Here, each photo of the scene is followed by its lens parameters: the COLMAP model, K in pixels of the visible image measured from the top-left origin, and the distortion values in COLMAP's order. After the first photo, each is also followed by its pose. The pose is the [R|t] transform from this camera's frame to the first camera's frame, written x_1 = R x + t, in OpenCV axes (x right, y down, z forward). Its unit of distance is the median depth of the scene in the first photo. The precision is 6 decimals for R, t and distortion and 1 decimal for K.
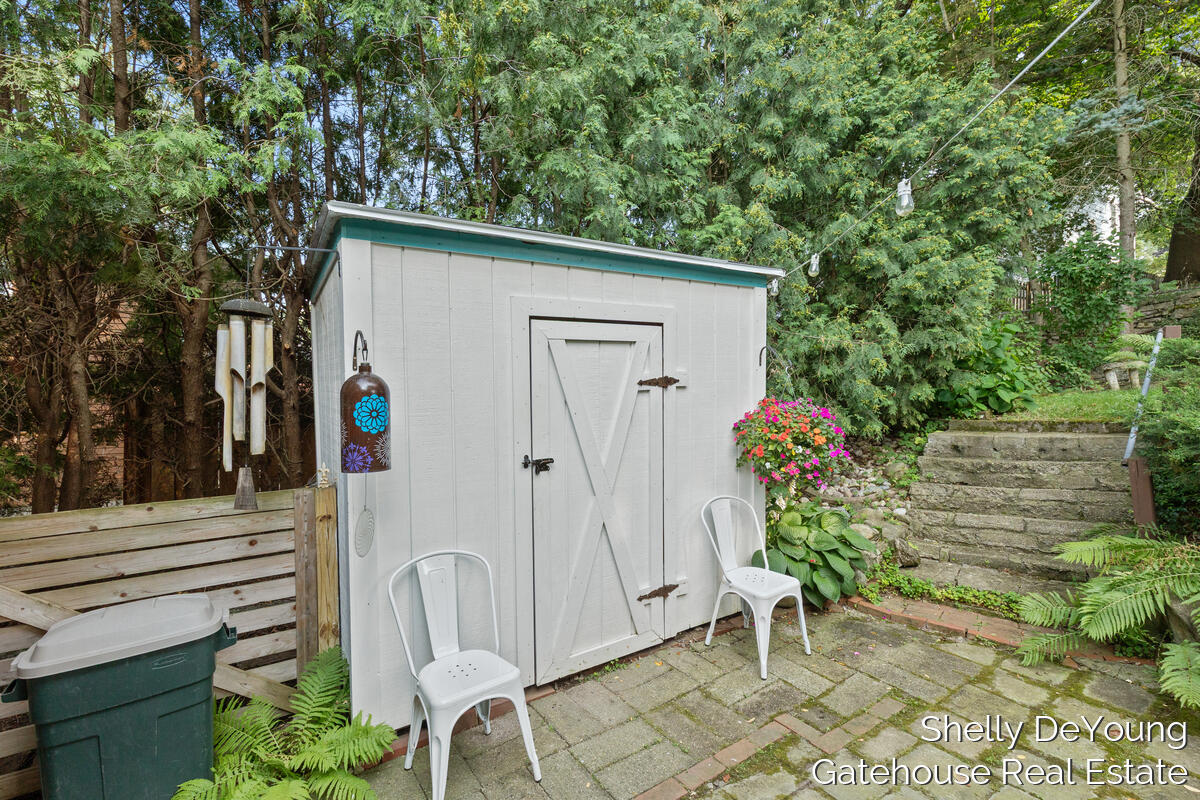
lens RADIAL K [[539.6, 0, 598.5], [0, 539.6, 396.4], [0, 0, 1]] dist [0.005649, -0.000974]
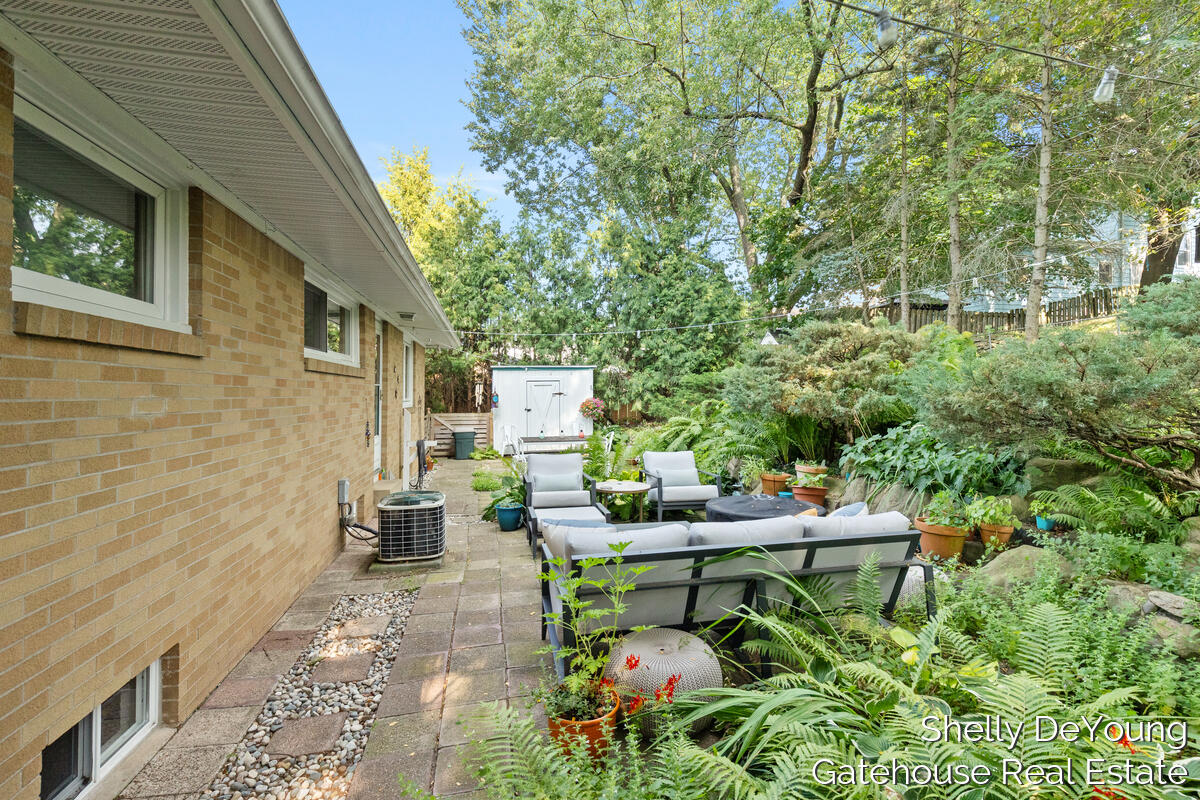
lens RADIAL K [[539.6, 0, 598.5], [0, 539.6, 396.4], [0, 0, 1]] dist [0.005649, -0.000974]
pose [[0.934980, 0.016811, -0.354301, 2.007107], [-0.016139, 0.999858, 0.004851, -0.030914], [0.354332, 0.001182, 0.935119, -3.062845]]
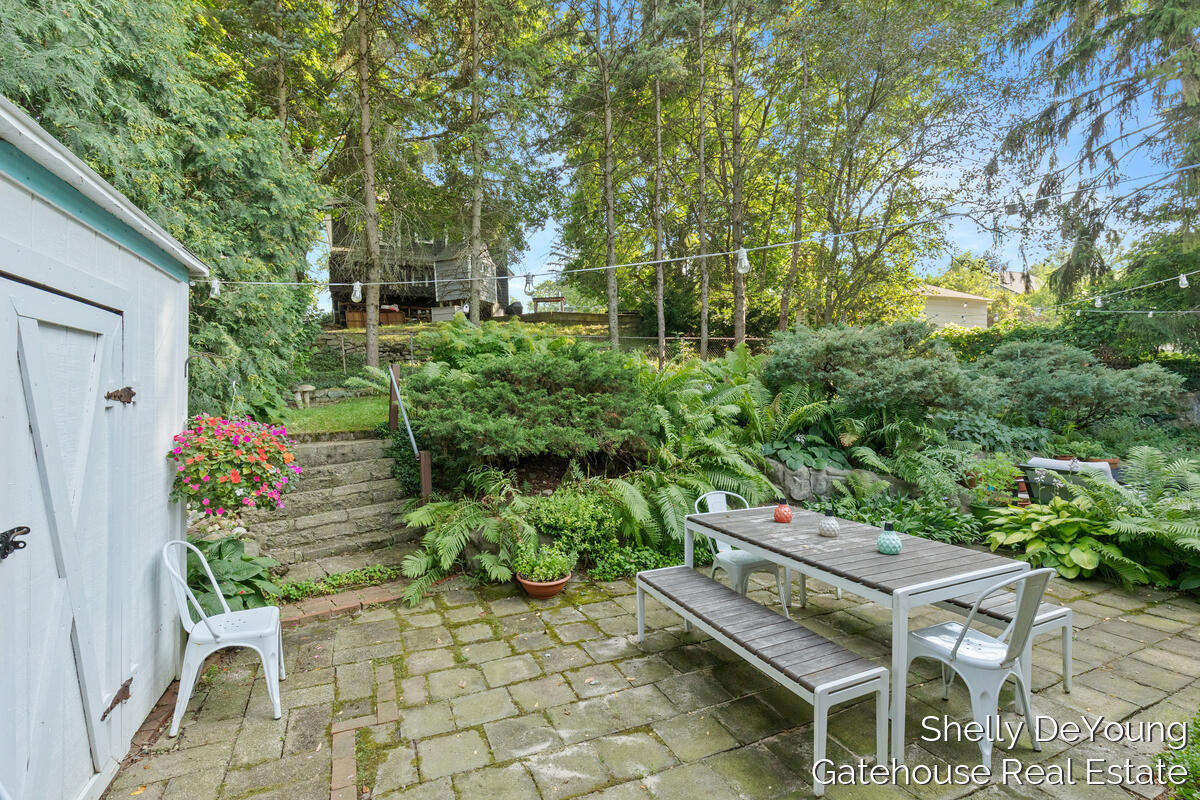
lens RADIAL K [[551.9, 0, 602.4], [0, 551.9, 414.9], [0, 0, 1]] dist [0.000406, -0.000665]
pose [[0.171039, -0.013636, 0.985170, -0.494131], [0.014431, 0.999832, 0.011334, -0.000104], [-0.985159, 0.012278, 0.171207, 0.267974]]
